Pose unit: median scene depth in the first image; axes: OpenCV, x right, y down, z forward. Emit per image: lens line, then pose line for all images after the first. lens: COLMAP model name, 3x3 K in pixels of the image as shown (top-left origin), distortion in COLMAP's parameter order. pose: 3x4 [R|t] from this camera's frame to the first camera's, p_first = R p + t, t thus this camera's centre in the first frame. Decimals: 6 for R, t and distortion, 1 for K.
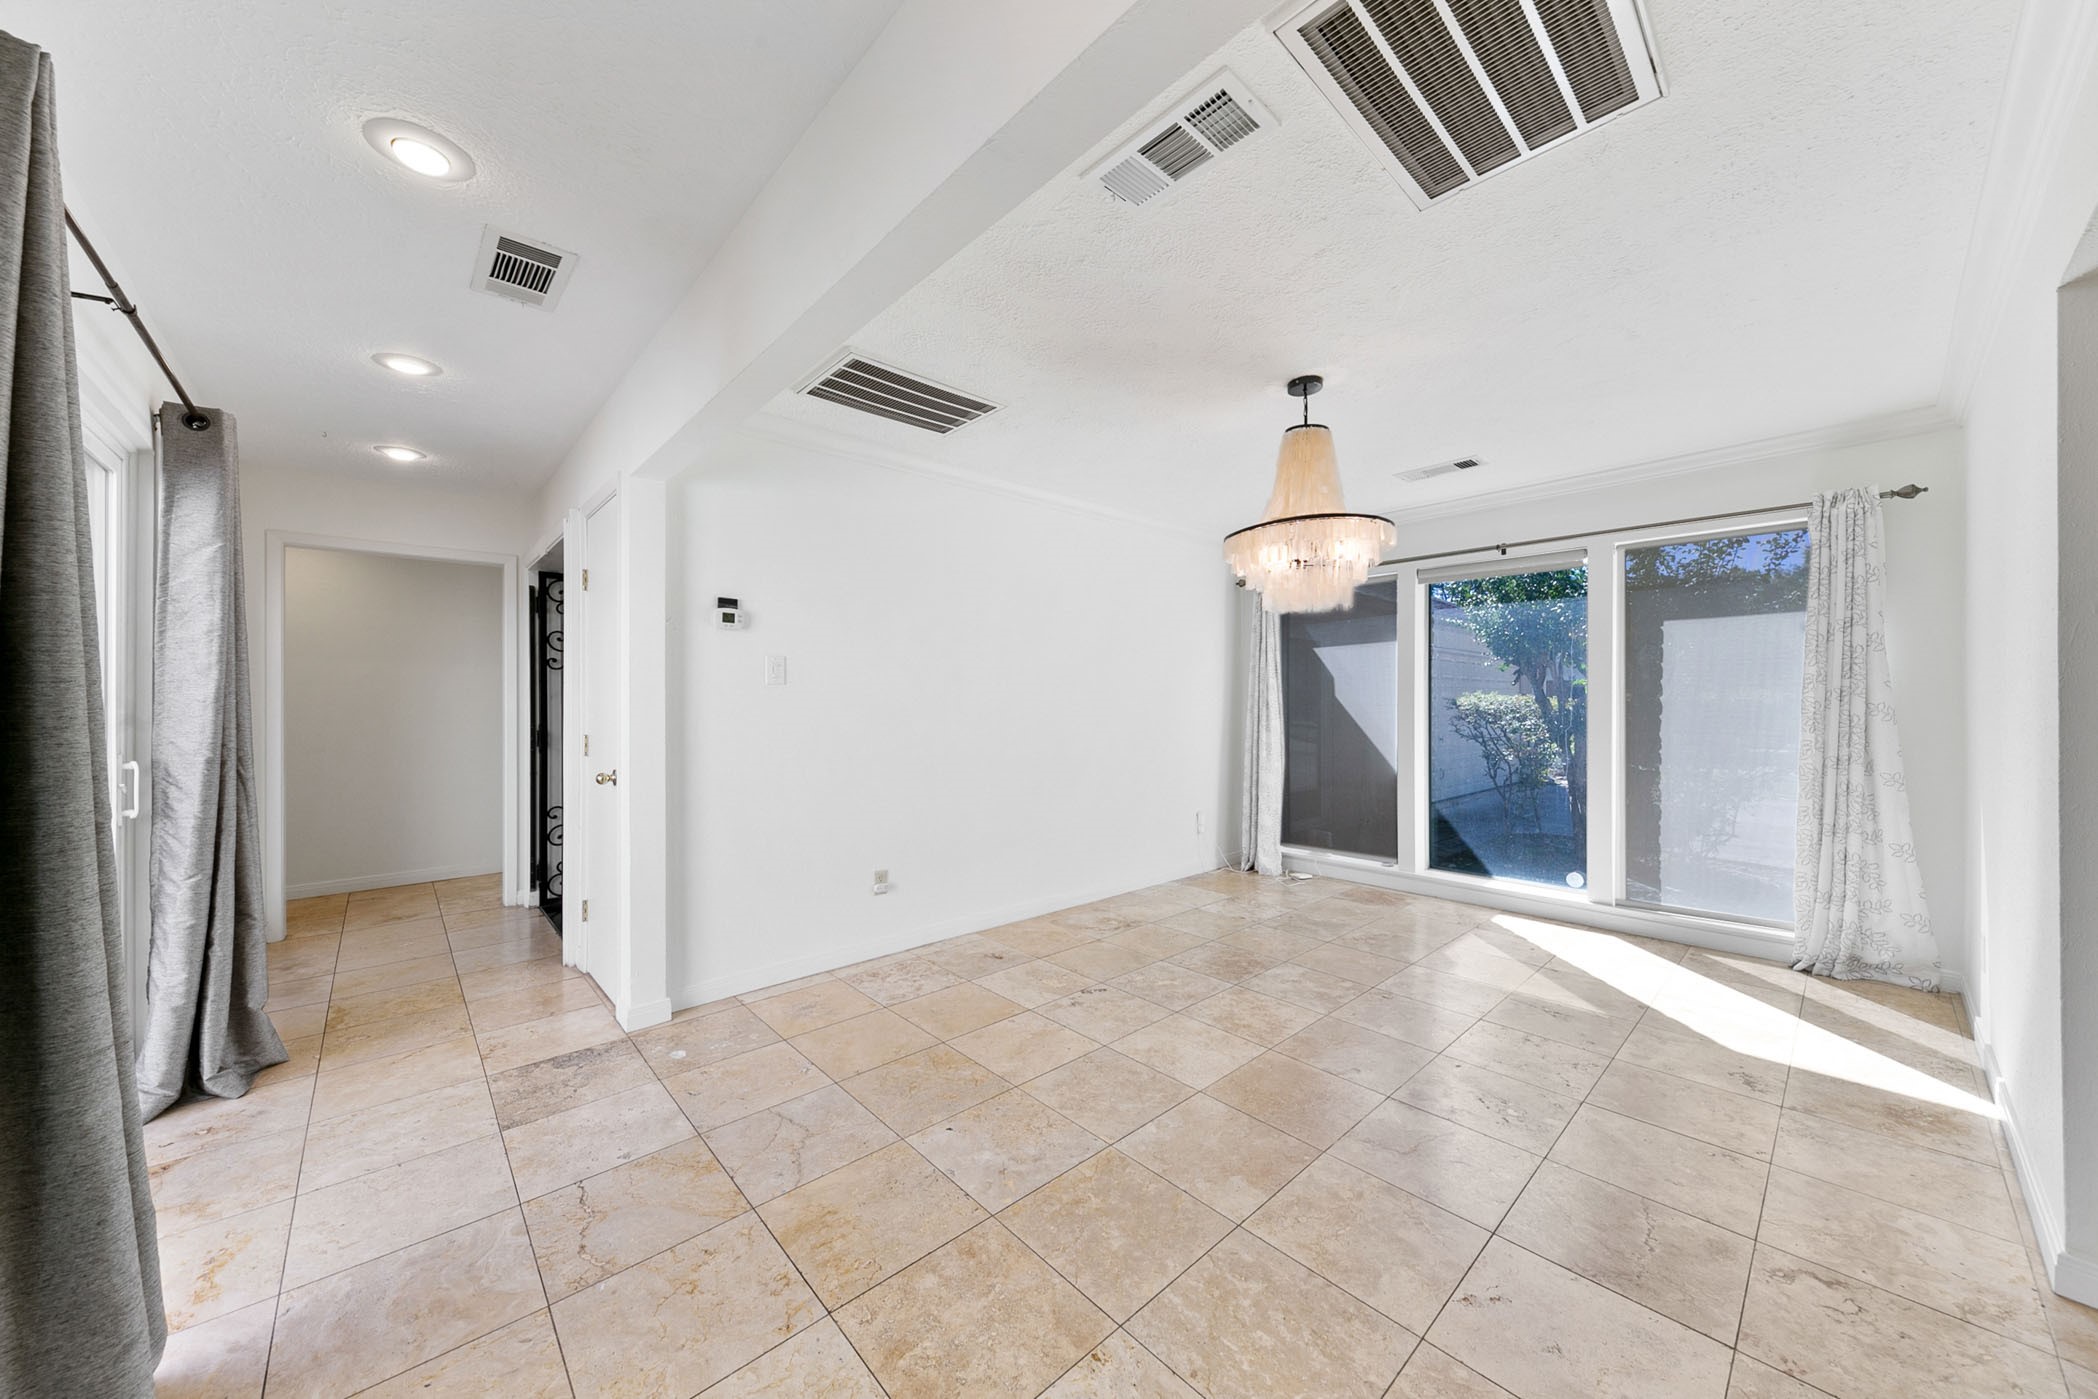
lens RADIAL K [[724.5, 0, 1053.9], [0, 724.5, 710.8], [0, 0, 1]] dist [0.015123, -0.005720]
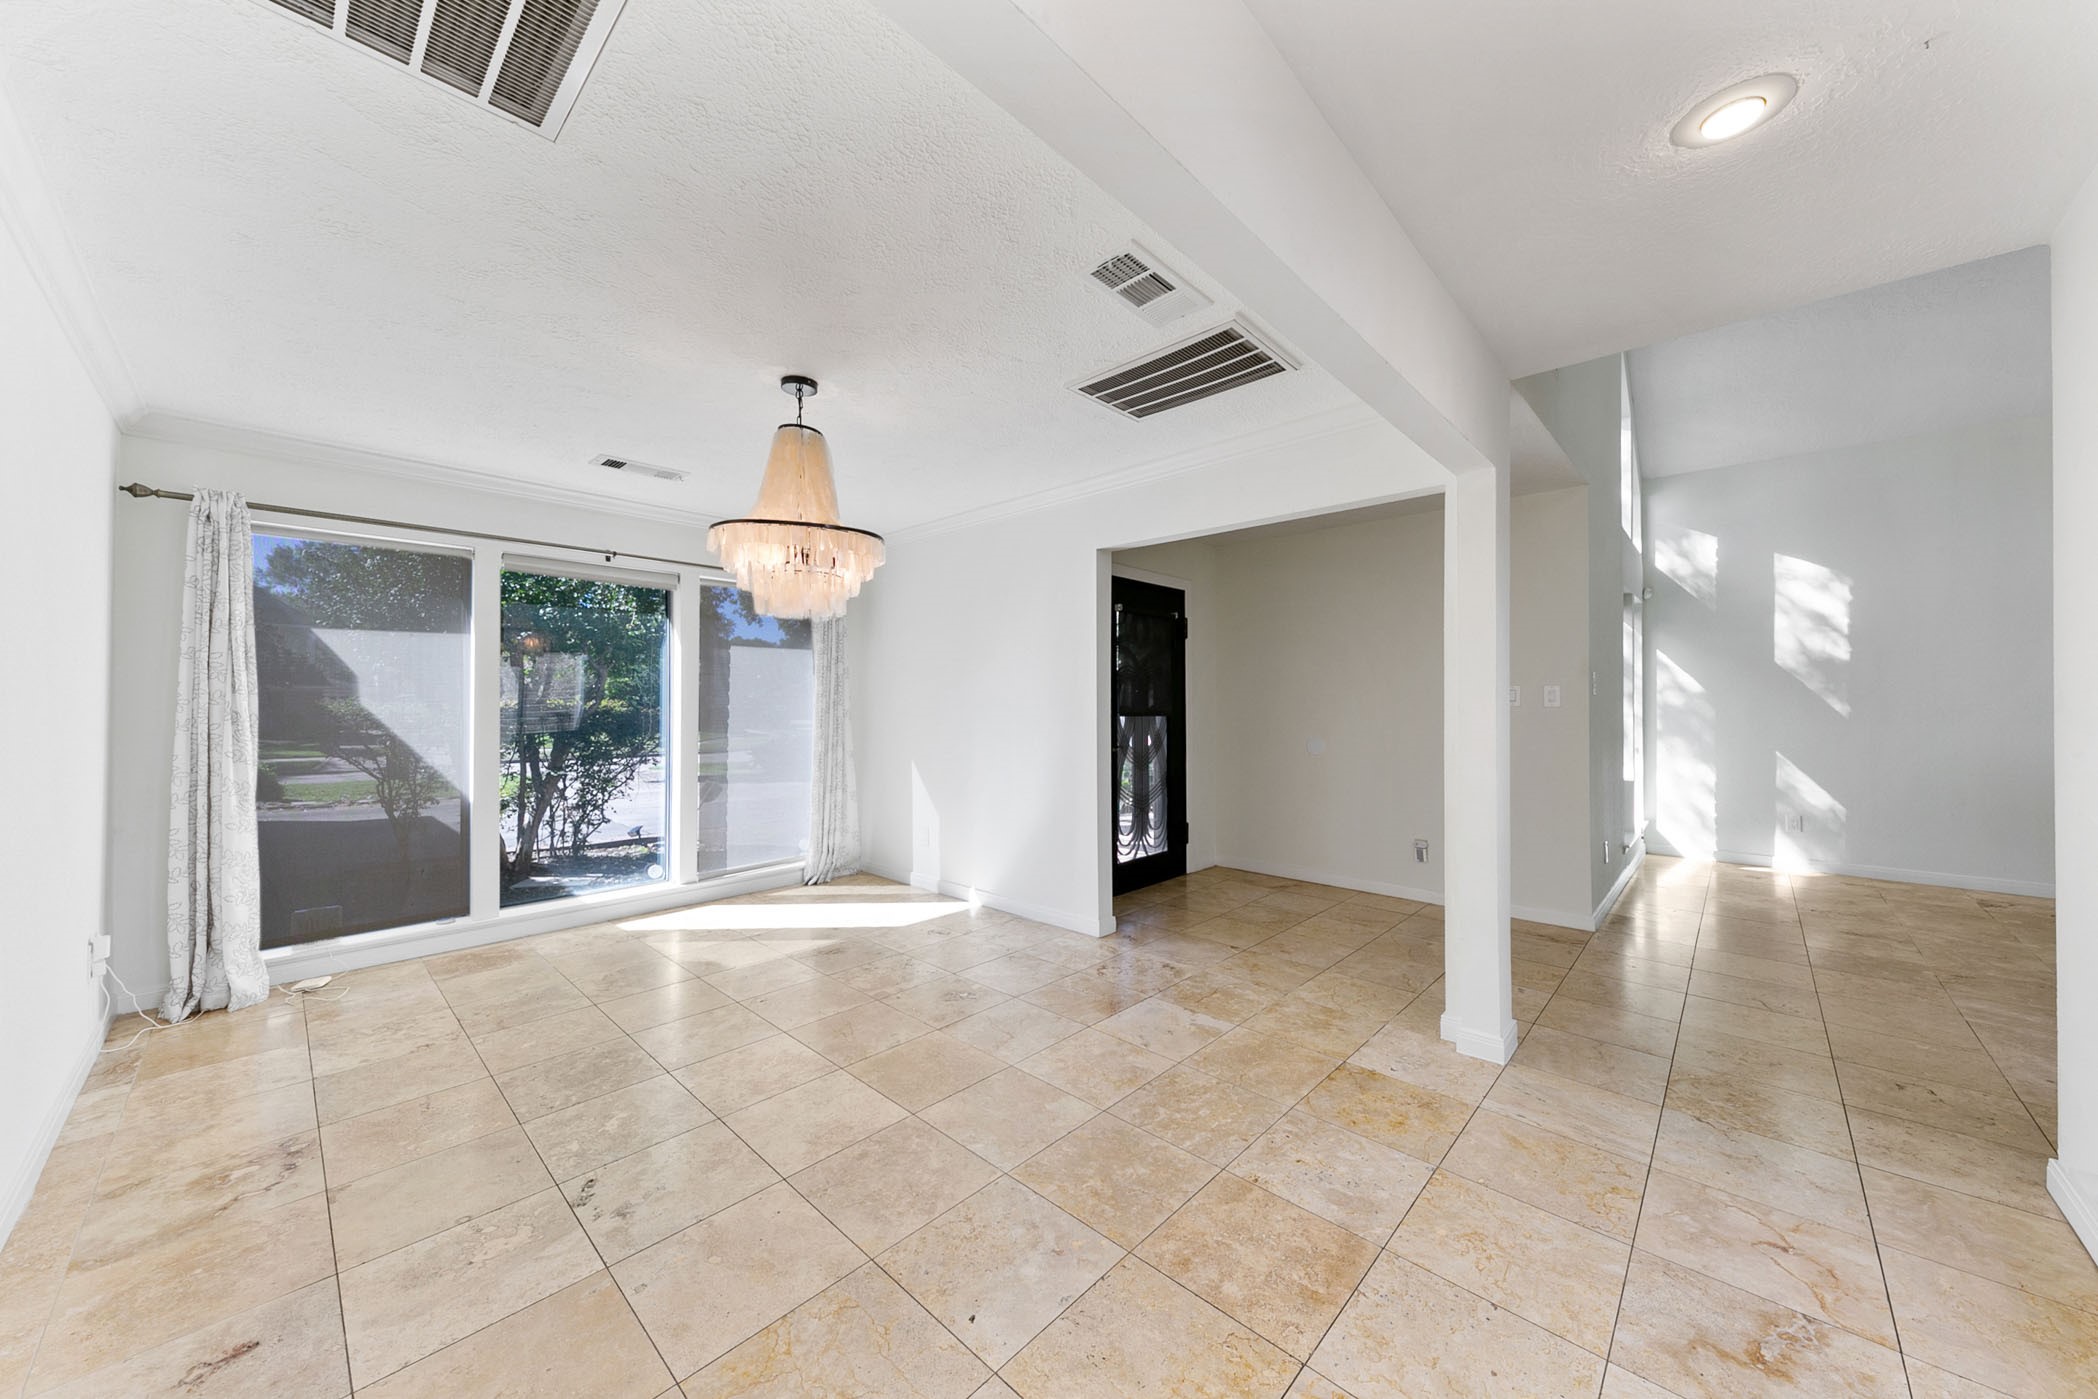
lens RADIAL K [[724.5, 0, 1053.9], [0, 724.5, 710.8], [0, 0, 1]] dist [0.015123, -0.005720]
pose [[-0.069356, -0.005755, 0.997575, -0.550827], [0.015784, 0.999852, 0.006866, -0.011086], [-0.997467, 0.016222, -0.069255, 0.622095]]
